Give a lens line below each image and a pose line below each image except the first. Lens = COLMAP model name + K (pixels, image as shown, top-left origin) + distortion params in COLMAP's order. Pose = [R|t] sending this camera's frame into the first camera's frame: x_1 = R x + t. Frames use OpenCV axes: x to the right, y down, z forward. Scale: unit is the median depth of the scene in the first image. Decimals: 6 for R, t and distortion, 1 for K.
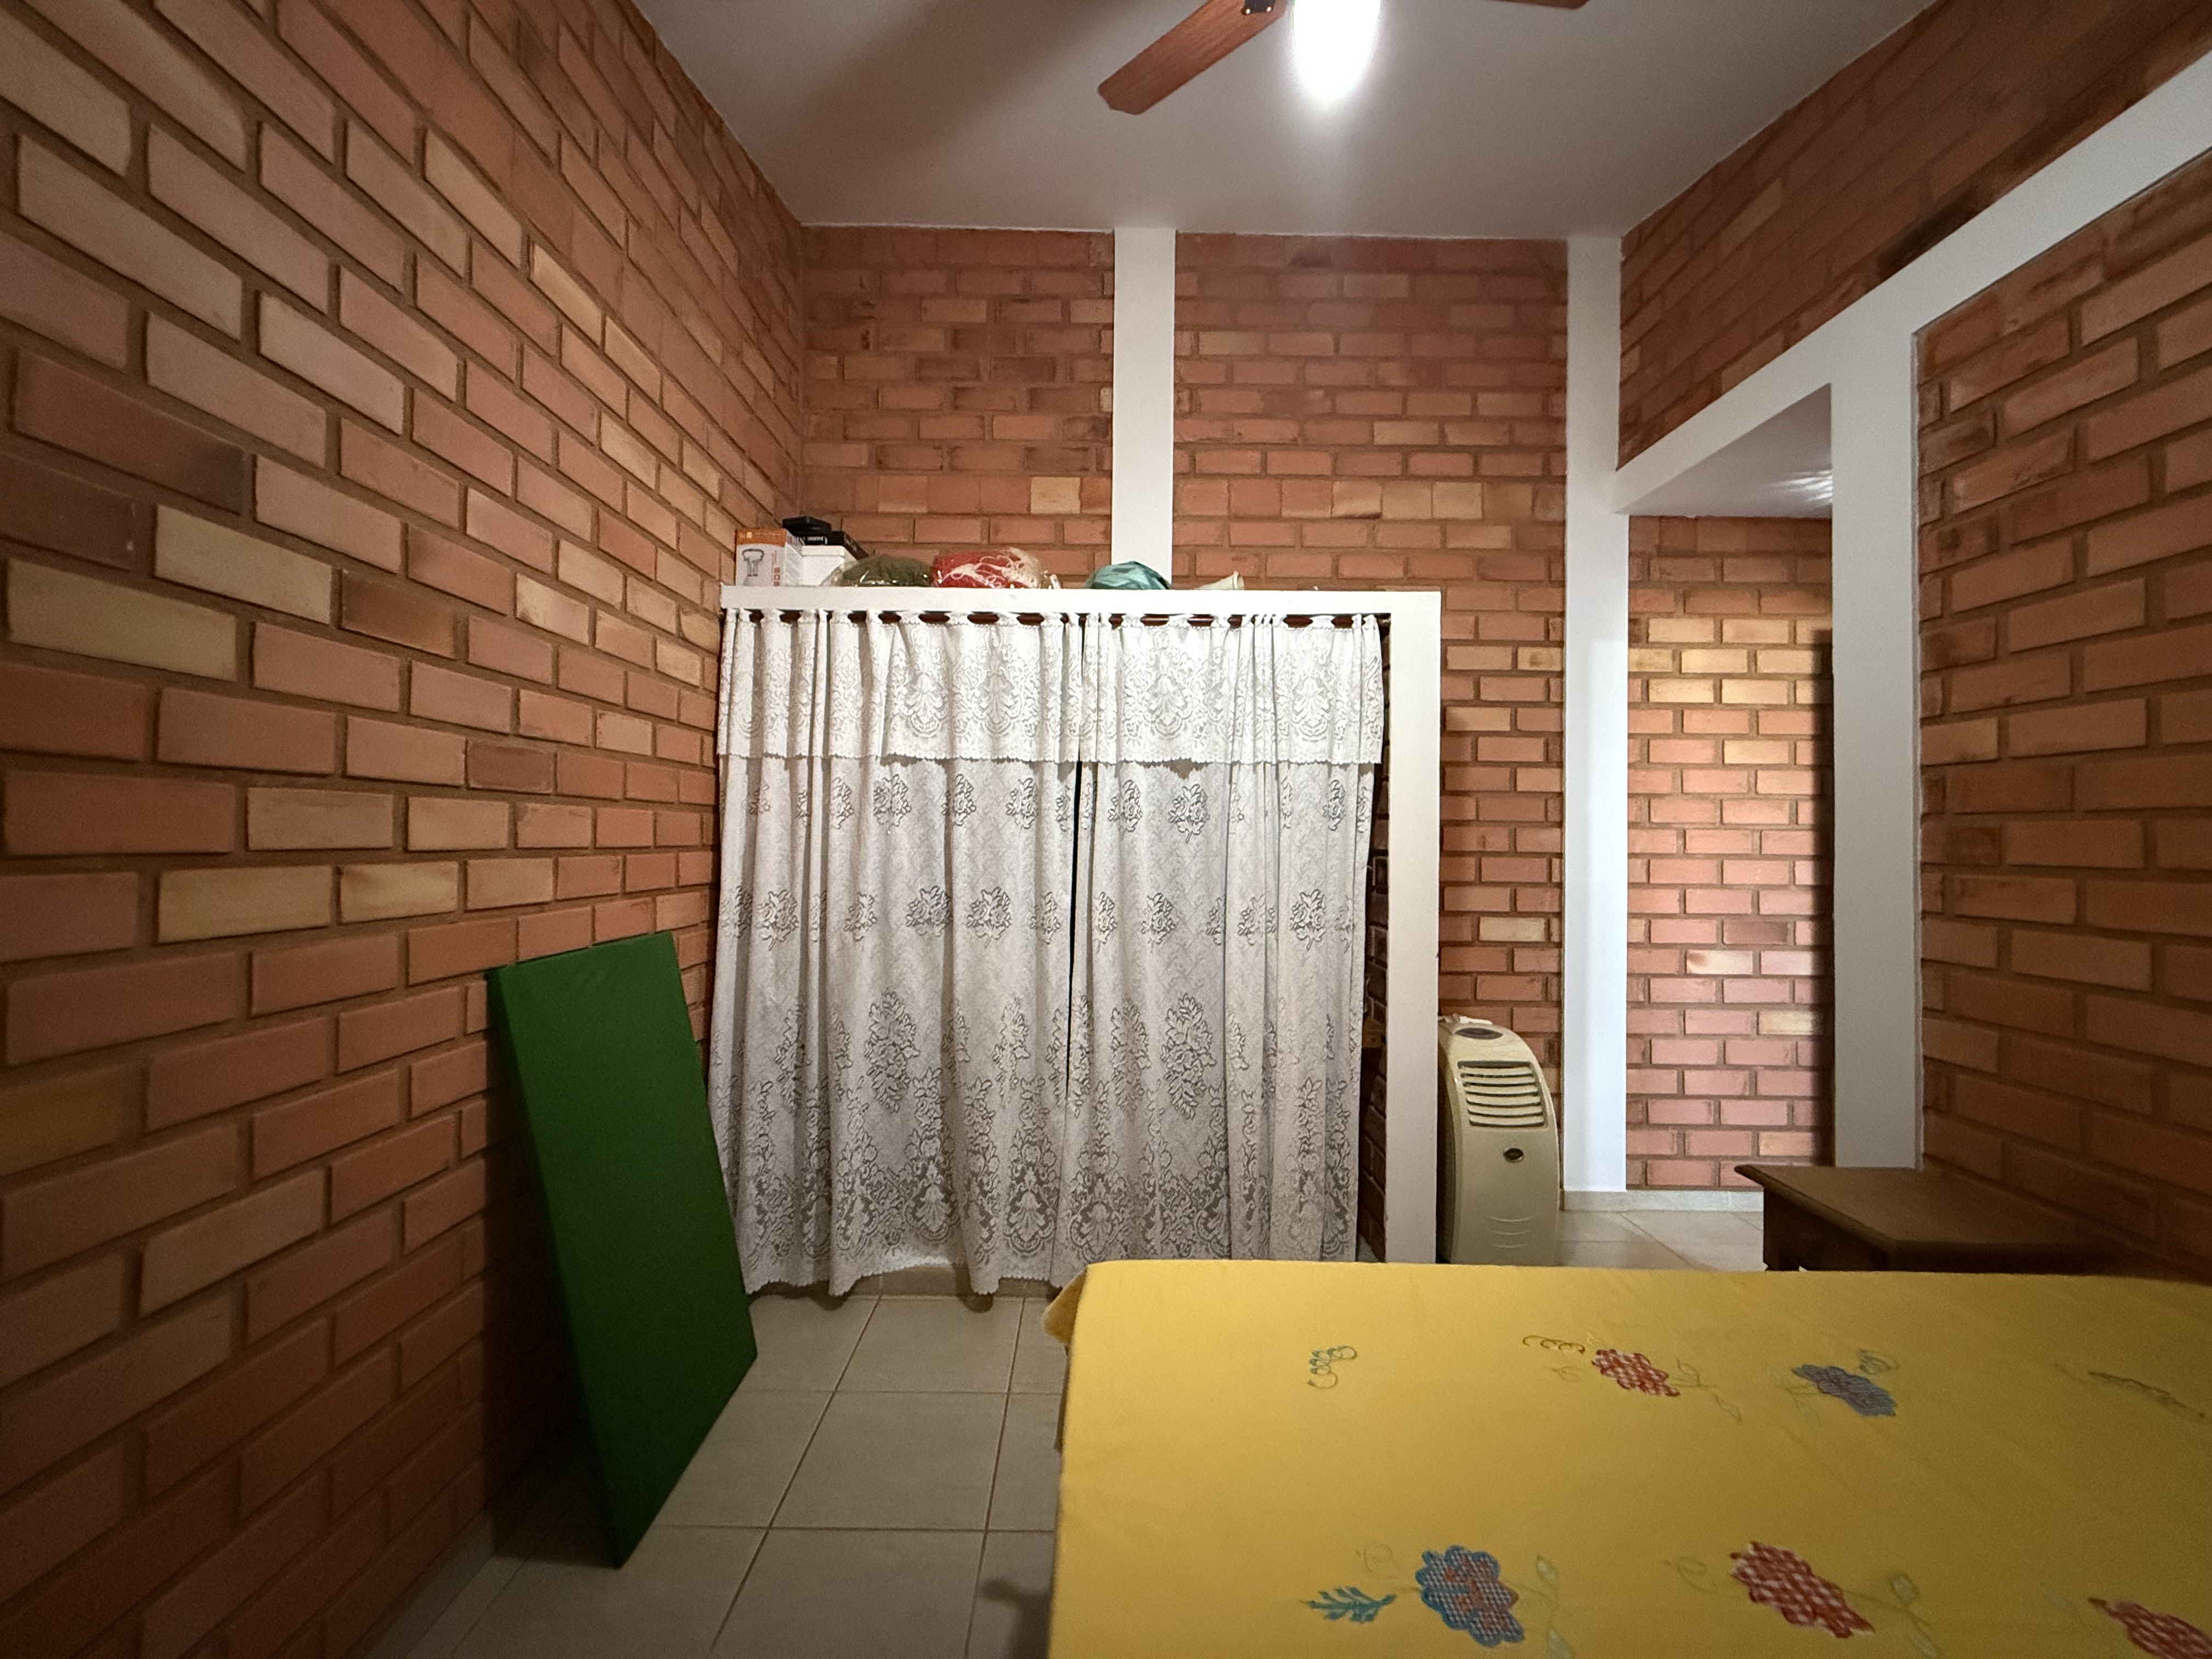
lens RADIAL K [[877.4, 0, 1075.5], [0, 877.4, 817.1], [0, 0, 1]] dist [0.000562, -0.000174]
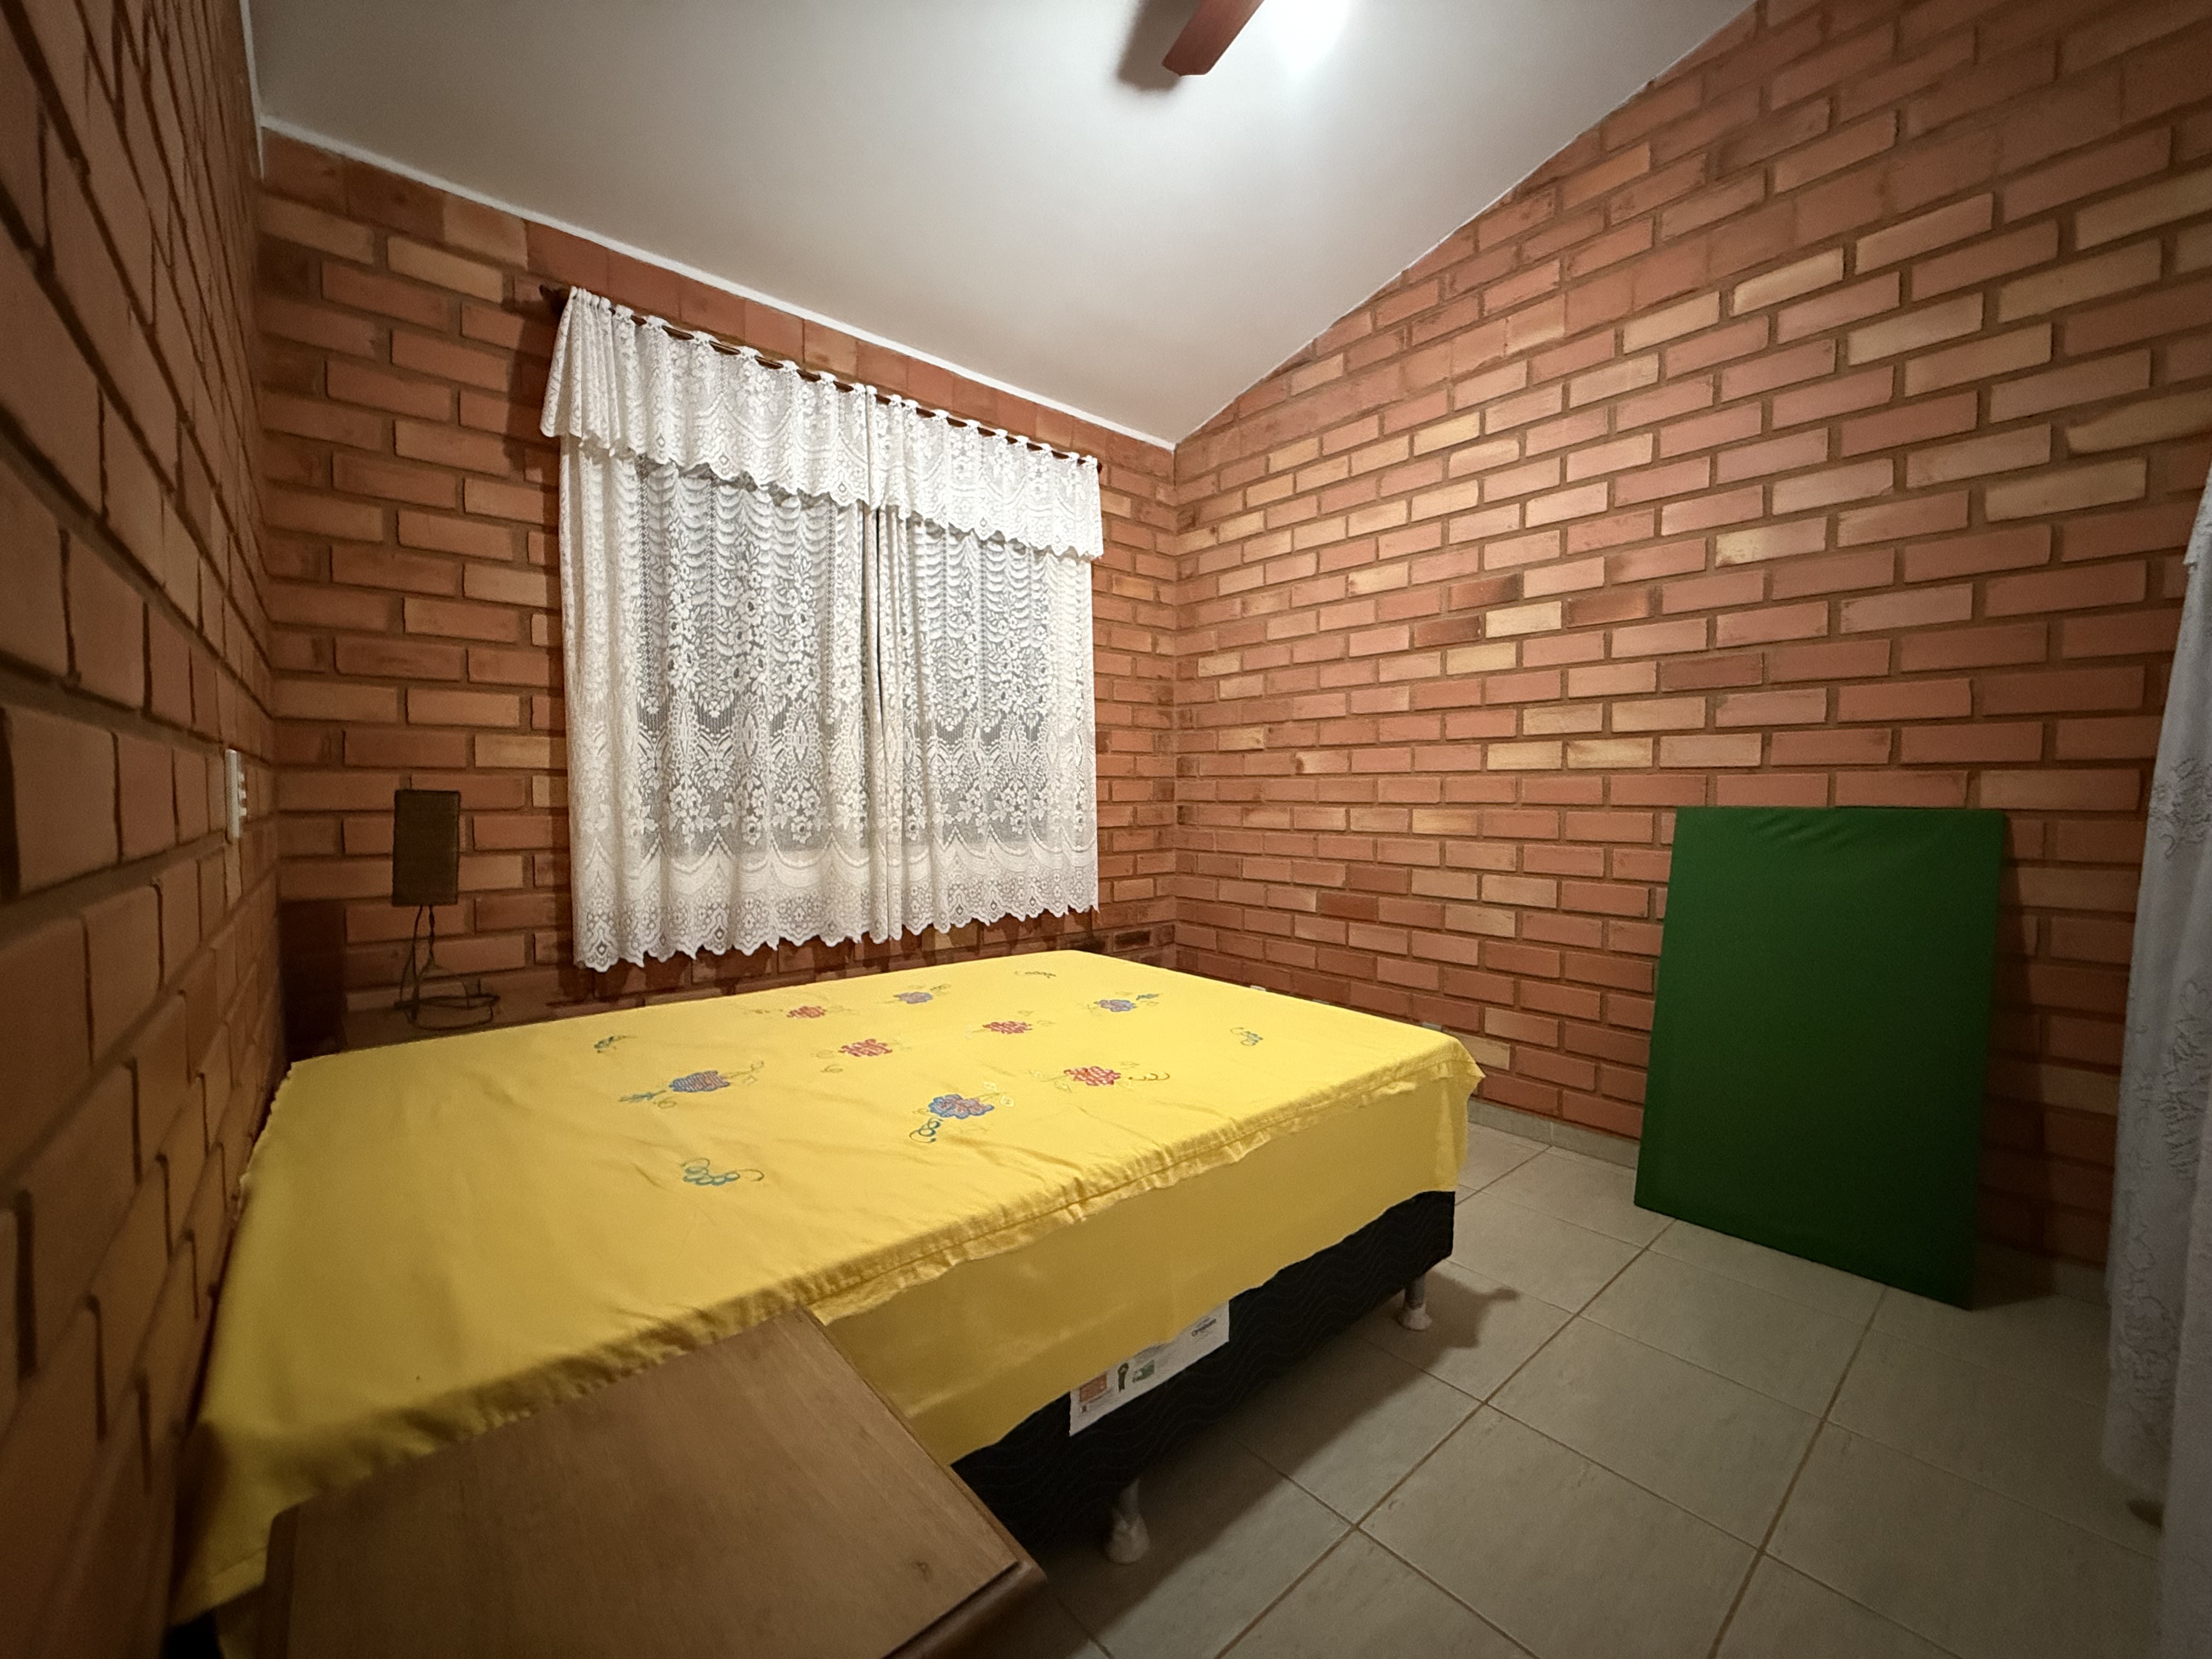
lens RADIAL K [[877.4, 0, 1116.9], [0, 877.4, 815.4], [0, 0, 1]] dist [0.000562, -0.000174]
pose [[-0.744977, 0.010711, -0.667004, 1.289486], [0.006439, 0.999940, 0.008866, 0.195121], [0.667059, 0.002310, -0.745001, 1.739180]]
